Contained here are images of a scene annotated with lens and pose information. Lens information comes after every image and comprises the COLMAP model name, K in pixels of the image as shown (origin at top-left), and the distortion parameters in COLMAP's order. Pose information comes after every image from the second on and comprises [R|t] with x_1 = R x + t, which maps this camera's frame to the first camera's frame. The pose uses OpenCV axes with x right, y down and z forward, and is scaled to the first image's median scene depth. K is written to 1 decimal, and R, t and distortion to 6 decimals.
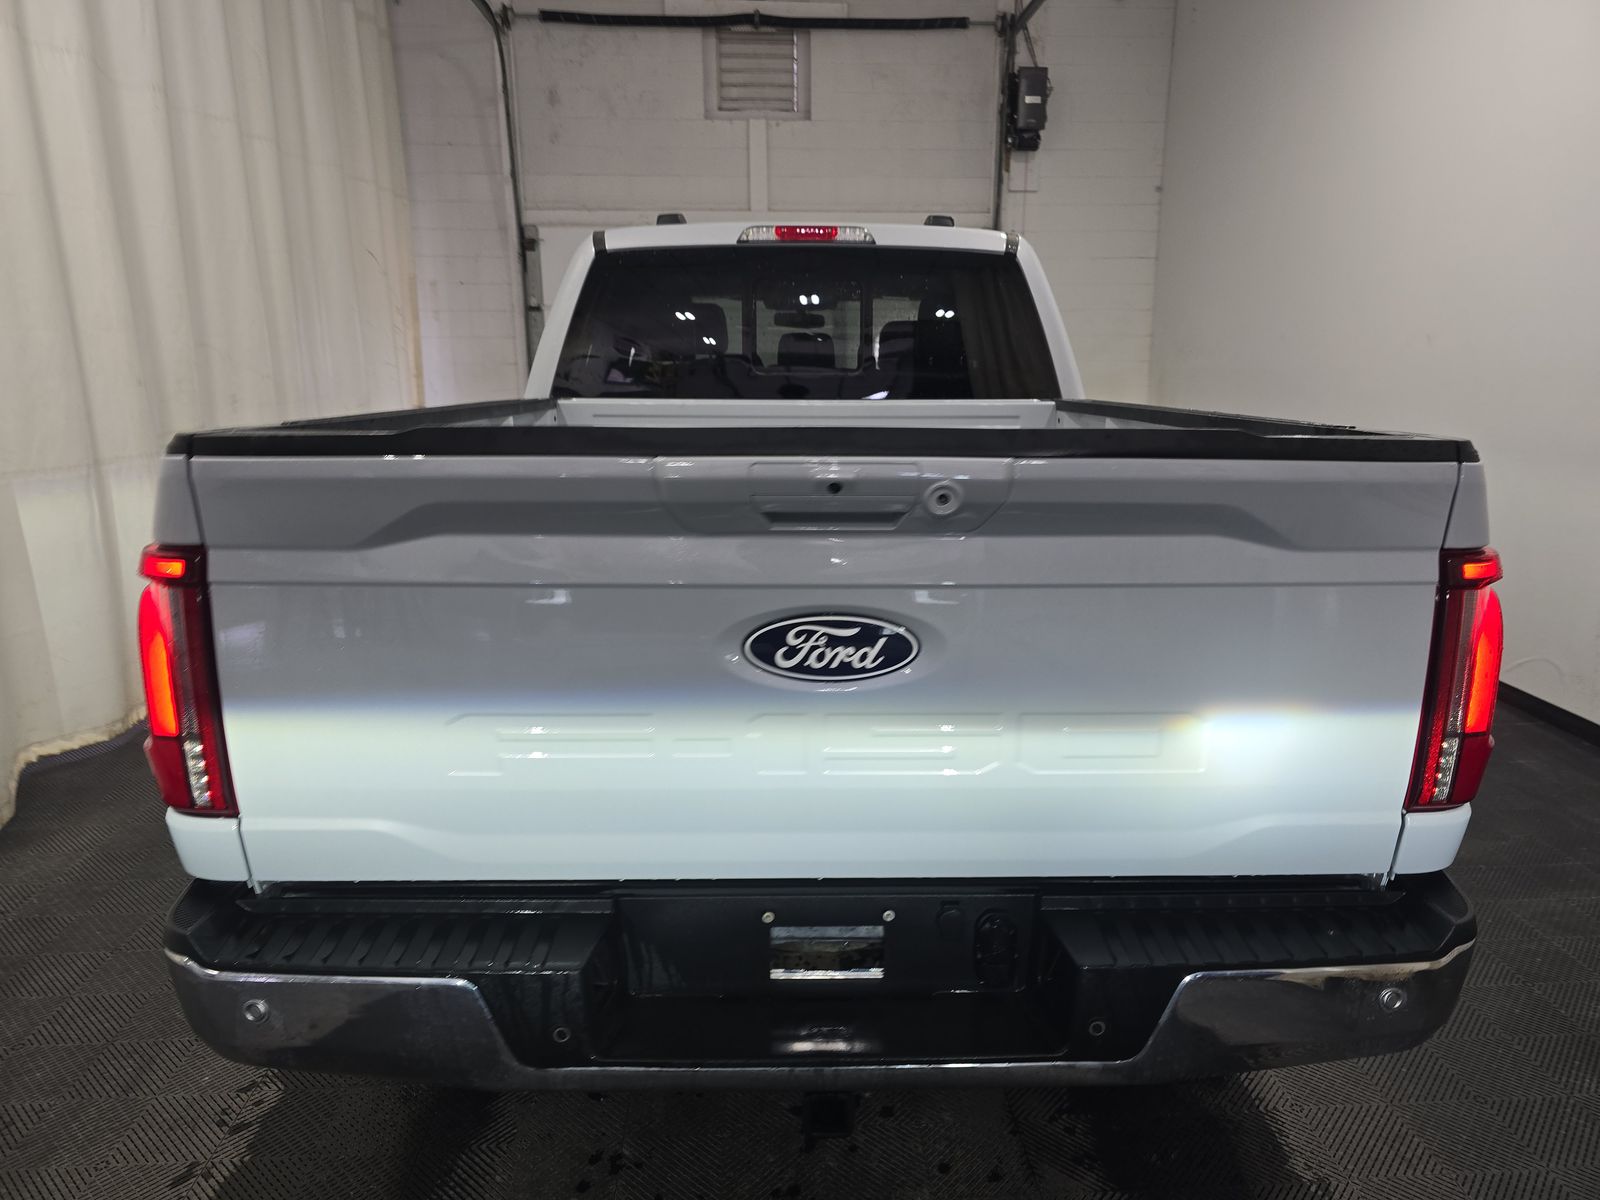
lens RADIAL K [[1080.7, 0, 816.6], [0, 1080.7, 602.3], [0, 0, 1]] dist [0.059243, -0.049944]
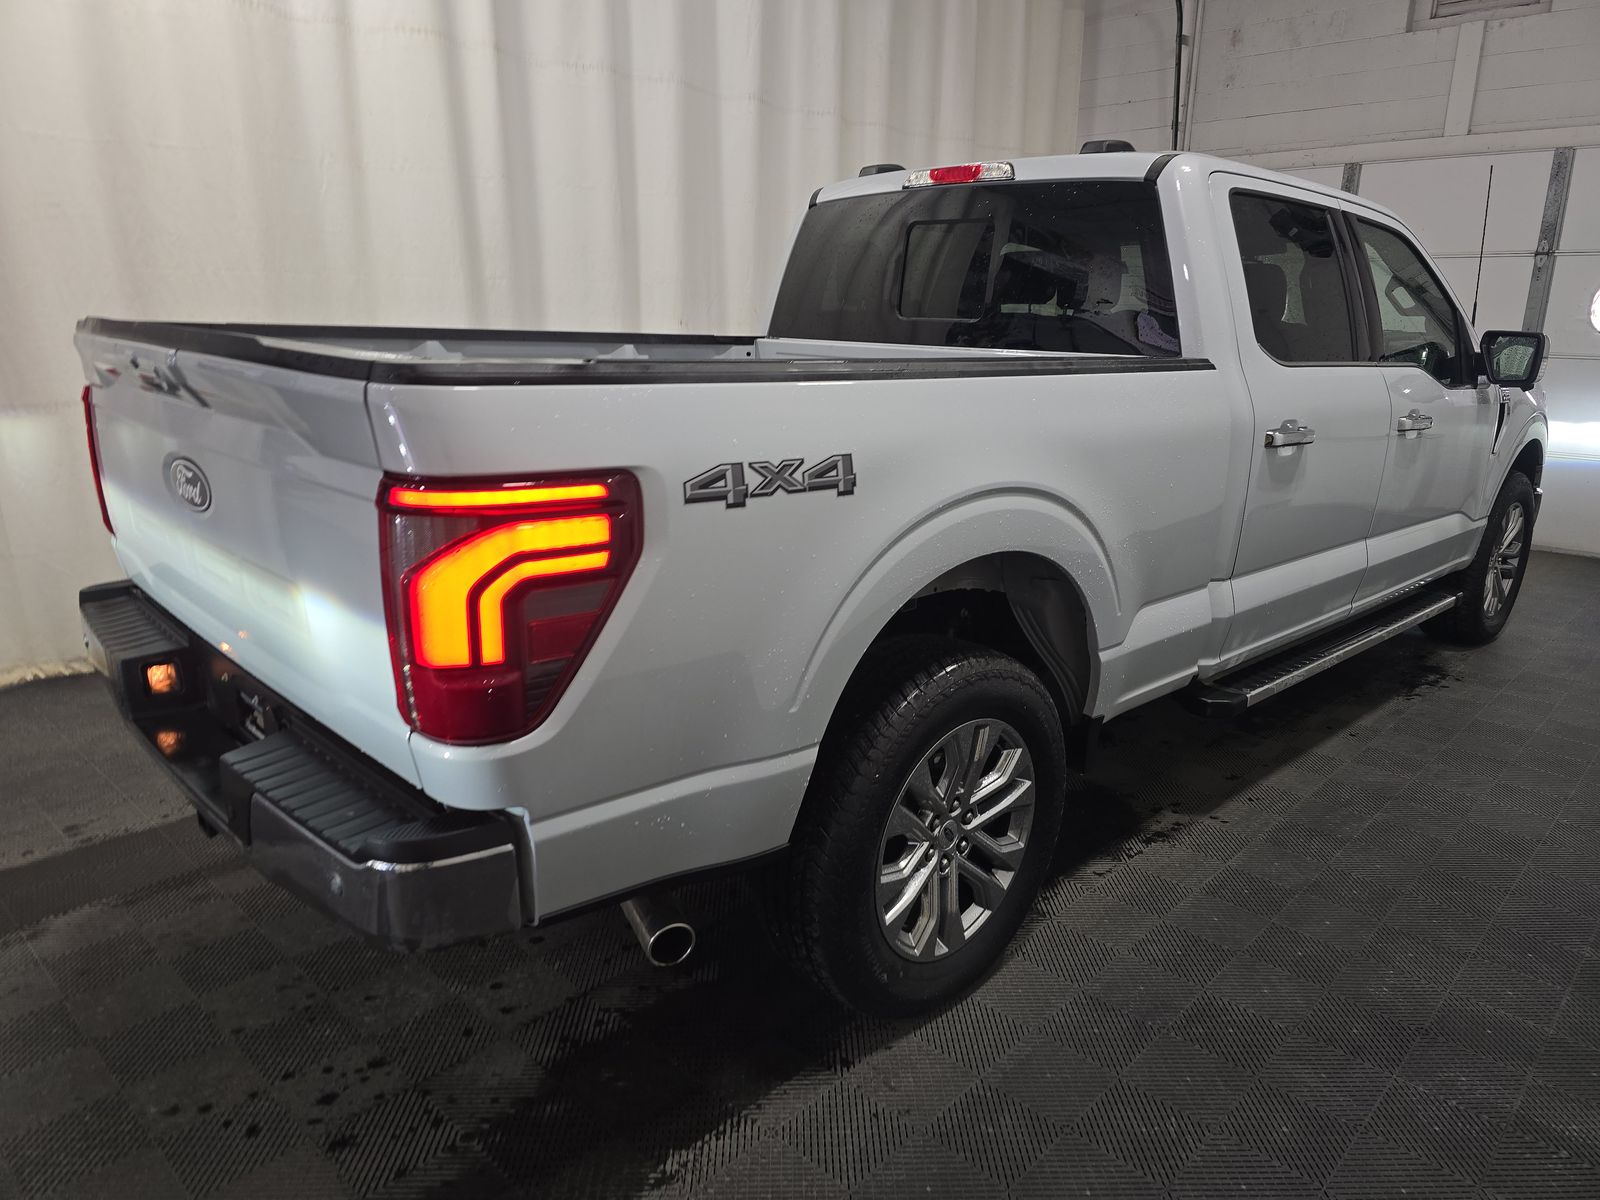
lens RADIAL K [[1080.7, 0, 816.6], [0, 1080.7, 602.3], [0, 0, 1]] dist [0.059243, -0.049944]
pose [[0.679888, 0.203763, -0.704438, 0.670191], [-0.182057, 0.977447, 0.107021, -0.046257], [0.710357, 0.055486, 0.701651, 0.246819]]
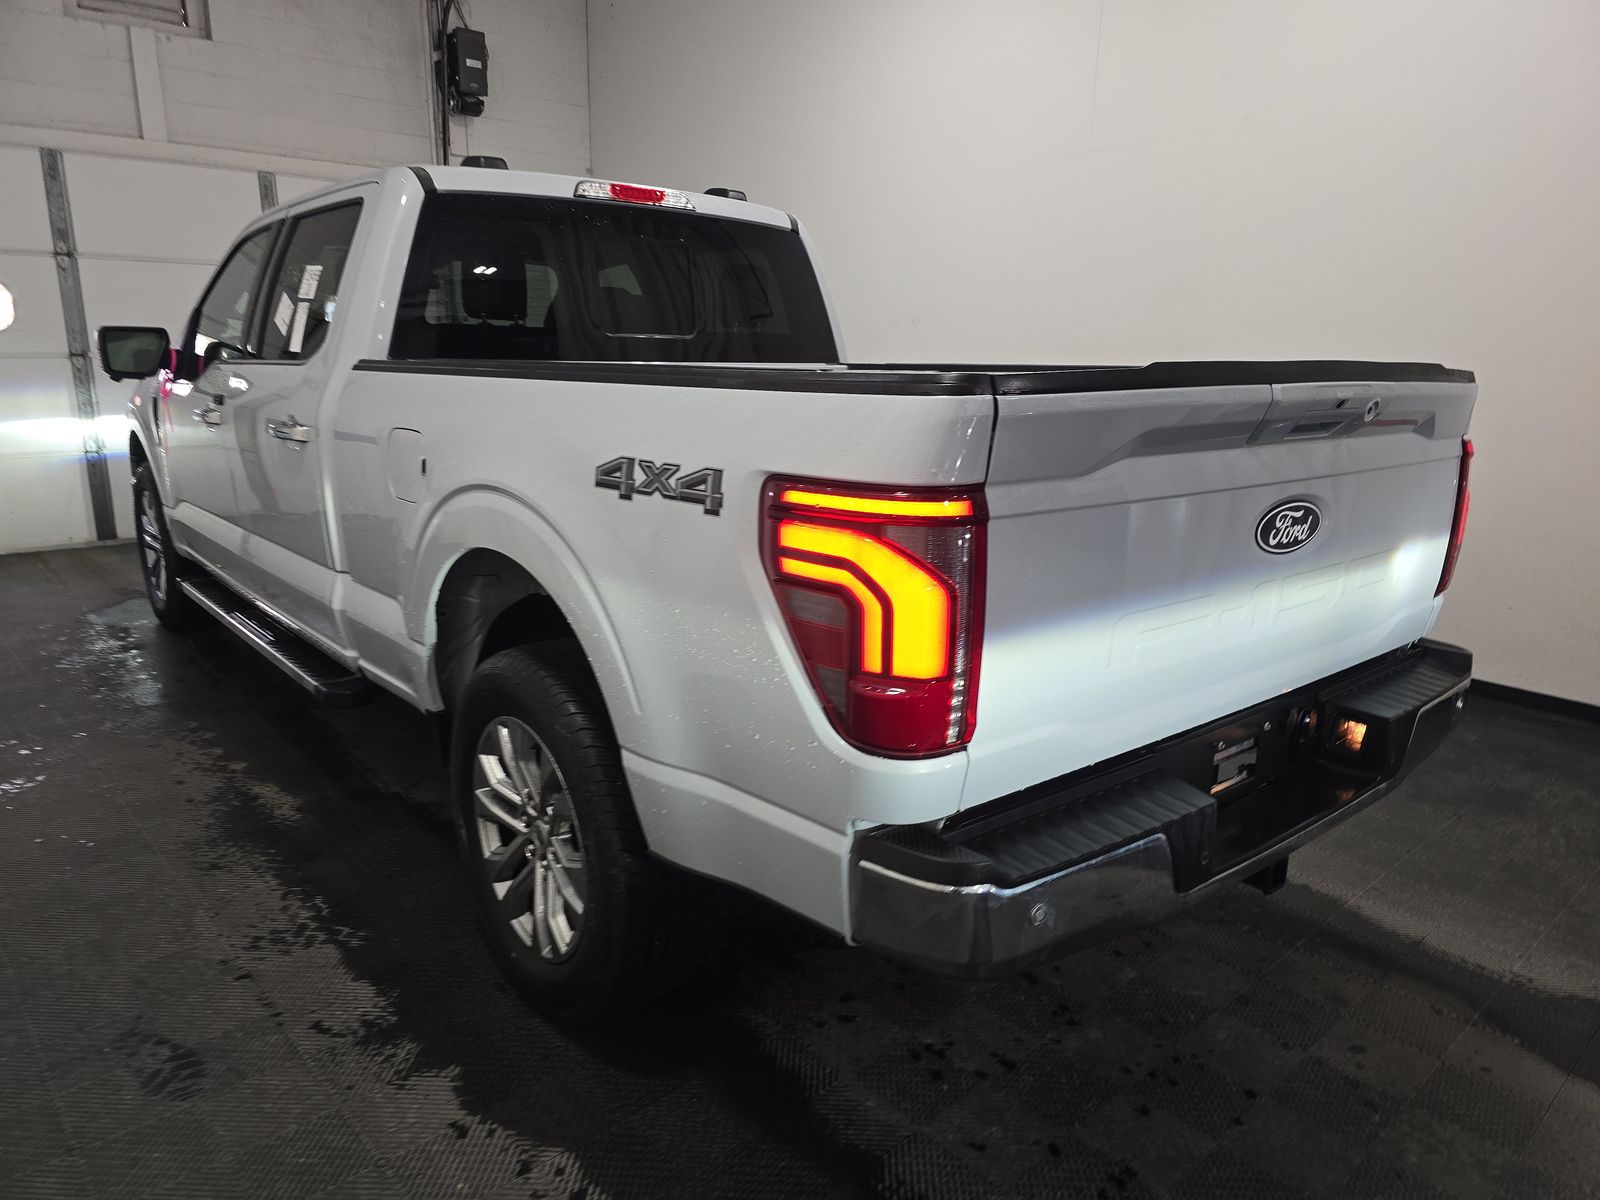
lens RADIAL K [[1080.7, 0, 816.6], [0, 1080.7, 602.3], [0, 0, 1]] dist [0.059243, -0.049944]
pose [[0.777170, -0.134794, 0.614685, -0.544541], [0.123481, 0.990466, 0.061077, -0.008925], [-0.617057, 0.028435, 0.786404, 0.122450]]
